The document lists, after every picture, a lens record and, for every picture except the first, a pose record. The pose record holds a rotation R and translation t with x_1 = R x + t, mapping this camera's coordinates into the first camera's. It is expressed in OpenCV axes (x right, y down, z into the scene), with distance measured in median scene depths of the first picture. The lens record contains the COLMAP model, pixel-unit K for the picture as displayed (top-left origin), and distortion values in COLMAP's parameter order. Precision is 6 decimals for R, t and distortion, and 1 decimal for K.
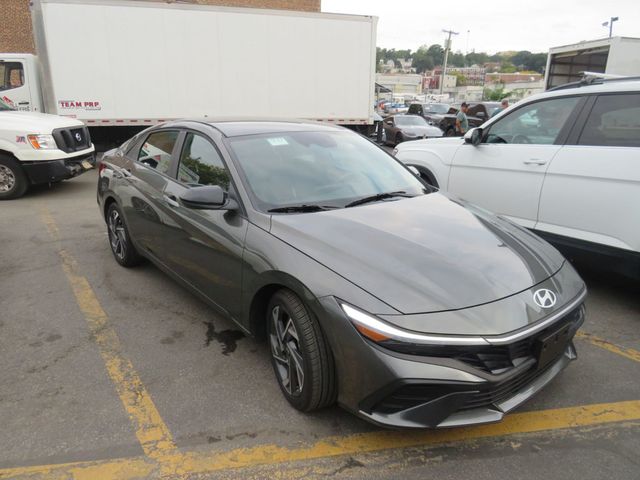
lens RADIAL K [[467.2, 0, 320.0], [0, 467.2, 240.0], [0, 0, 1]] dist [-0.032098, -0.004351]
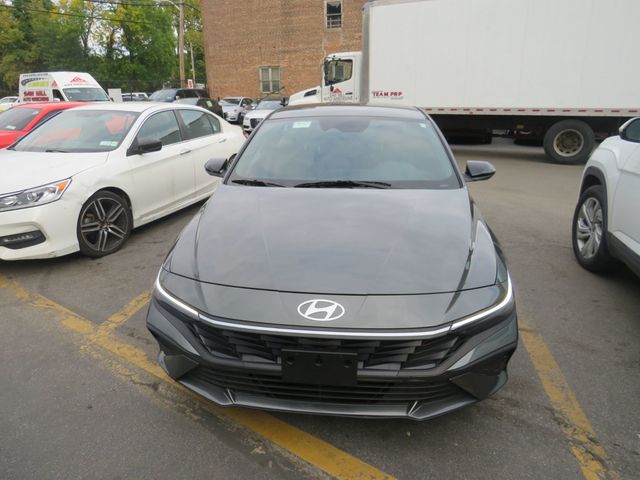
lens RADIAL K [[474.0, 0, 320.0], [0, 474.0, 240.0], [0, 0, 1]] dist [-0.008098, -0.001573]
pose [[0.677320, 0.192340, -0.710100, 0.280440], [-0.181554, 0.979066, 0.092020, -0.020821], [0.712934, 0.066595, 0.698061, 0.099445]]
